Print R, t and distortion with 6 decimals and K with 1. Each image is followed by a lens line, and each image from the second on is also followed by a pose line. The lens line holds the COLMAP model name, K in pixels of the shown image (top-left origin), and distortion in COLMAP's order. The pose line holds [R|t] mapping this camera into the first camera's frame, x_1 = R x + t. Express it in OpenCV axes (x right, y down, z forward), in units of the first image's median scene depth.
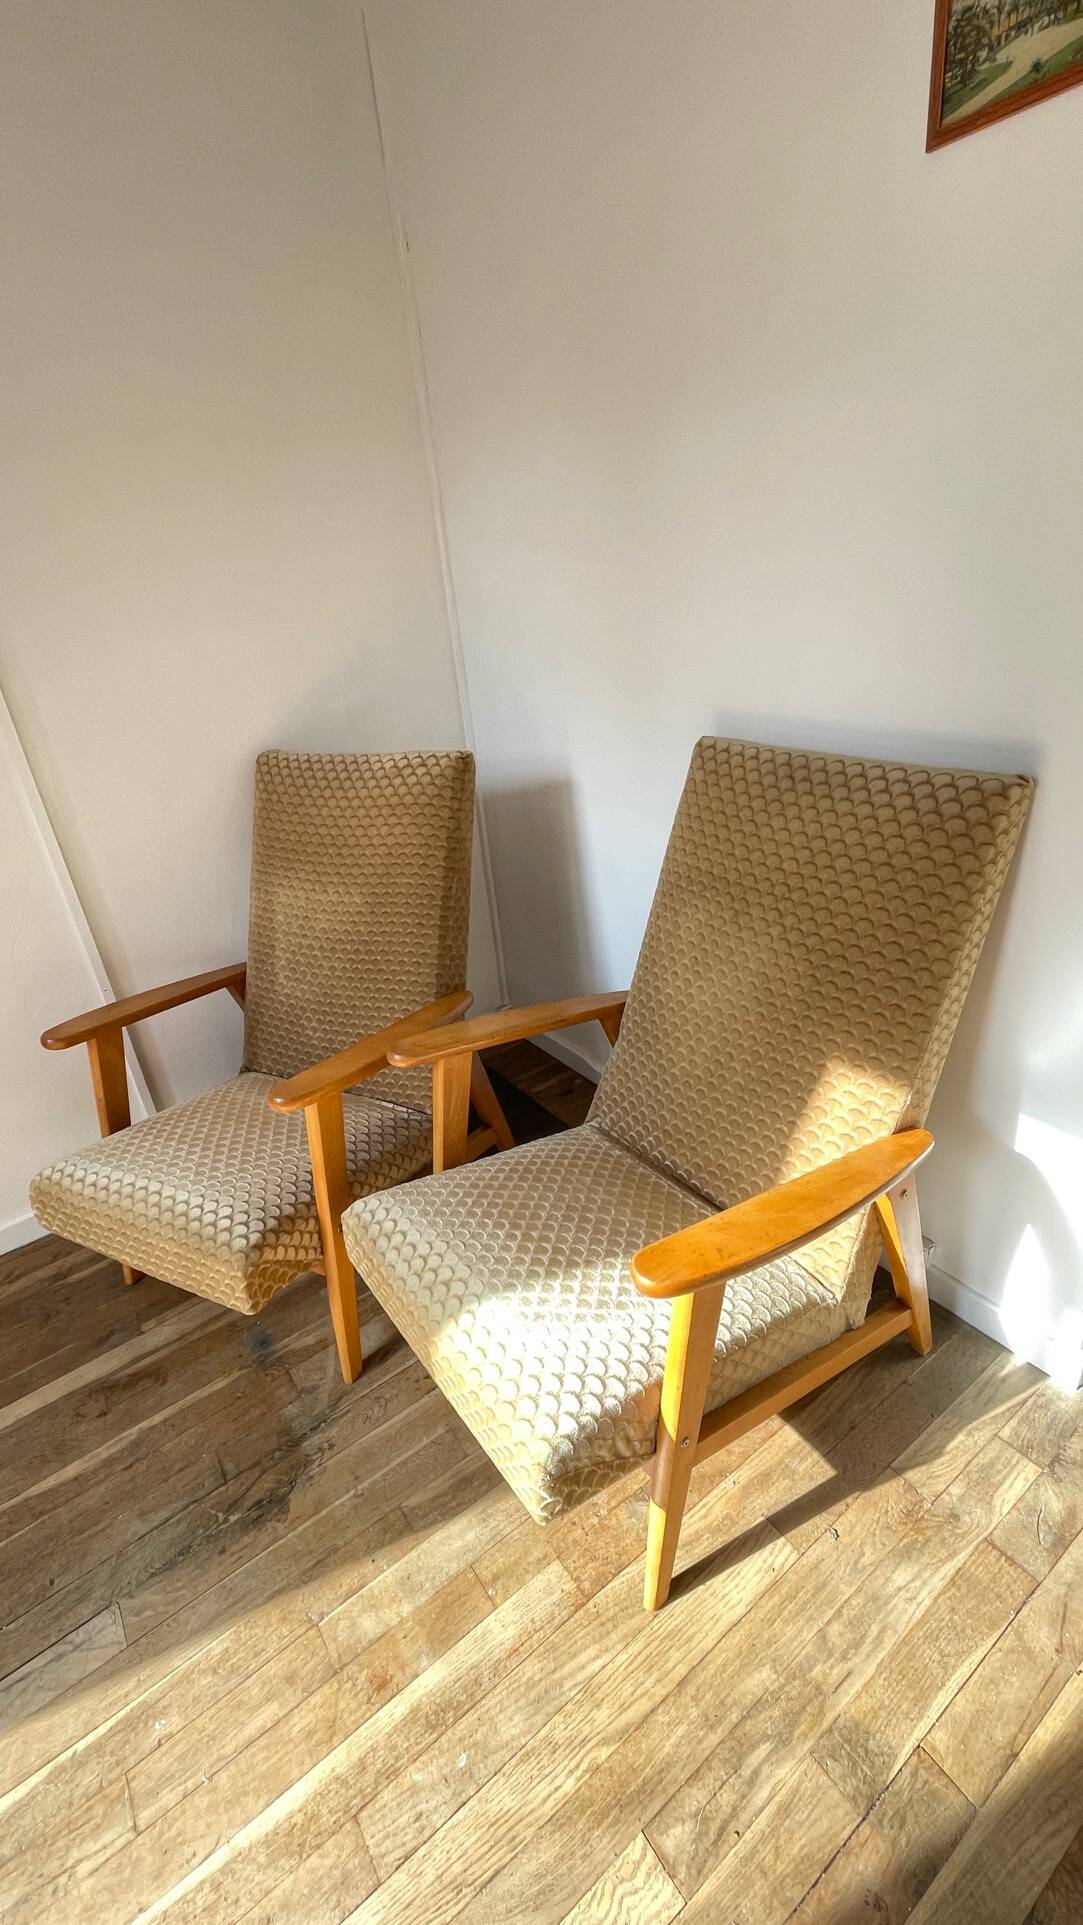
lens RADIAL K [[762.3, 0, 533.7], [0, 762.3, 1054.9], [0, 0, 1]] dist [0.003101, -0.000132]
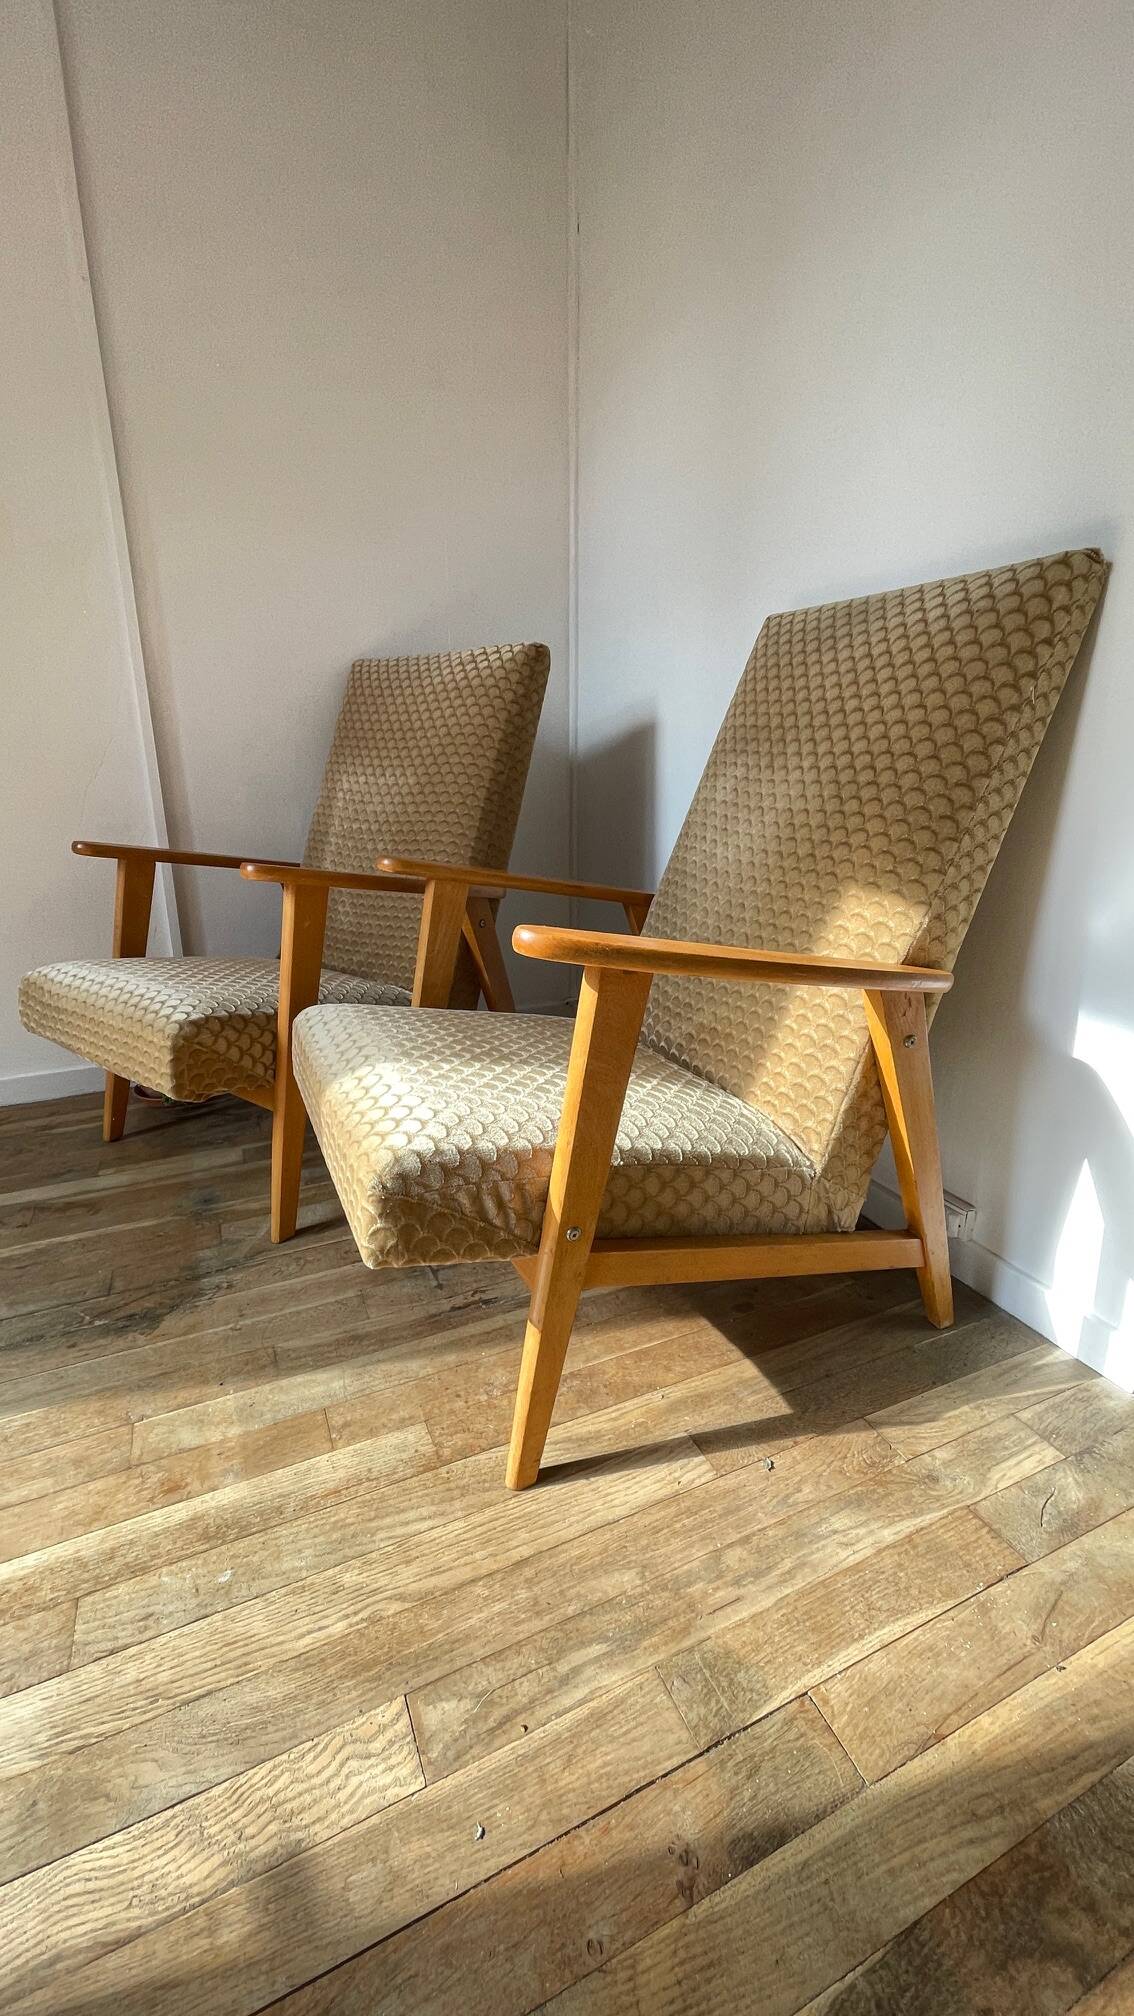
lens RADIAL K [[782.0, 0, 568.8], [0, 782.0, 1090.7], [0, 0, 1]] dist [-0.000031, 0.000219]
pose [[0.977102, 0.165694, -0.133482, 0.258505], [-0.184093, 0.972903, -0.139892, 0.441066], [0.106686, 0.161262, 0.981128, 0.145938]]
